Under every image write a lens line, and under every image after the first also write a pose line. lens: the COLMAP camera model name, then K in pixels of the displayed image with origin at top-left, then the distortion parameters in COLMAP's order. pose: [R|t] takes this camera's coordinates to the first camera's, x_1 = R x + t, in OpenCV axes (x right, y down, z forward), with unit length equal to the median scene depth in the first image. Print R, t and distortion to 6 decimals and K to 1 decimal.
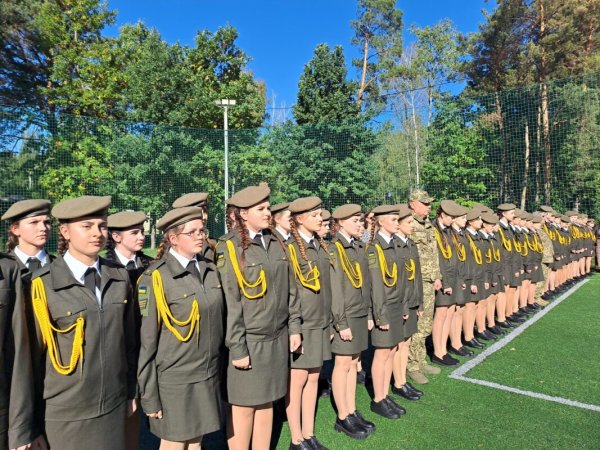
lens RADIAL K [[429.7, 0, 298.1], [0, 429.7, 224.6], [0, 0, 1]] dist [0.002584, -0.001235]
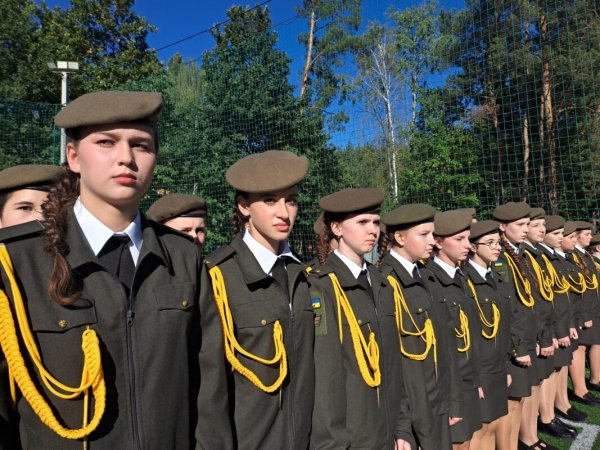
lens RADIAL K [[429.7, 0, 301.9], [0, 429.7, 224.8], [0, 0, 1]] dist [0.002584, -0.001235]
pose [[0.999737, 0.001490, -0.022885, 0.148048], [-0.002516, 0.998990, -0.044869, -0.002960], [0.022795, 0.044915, 0.998731, 0.226789]]
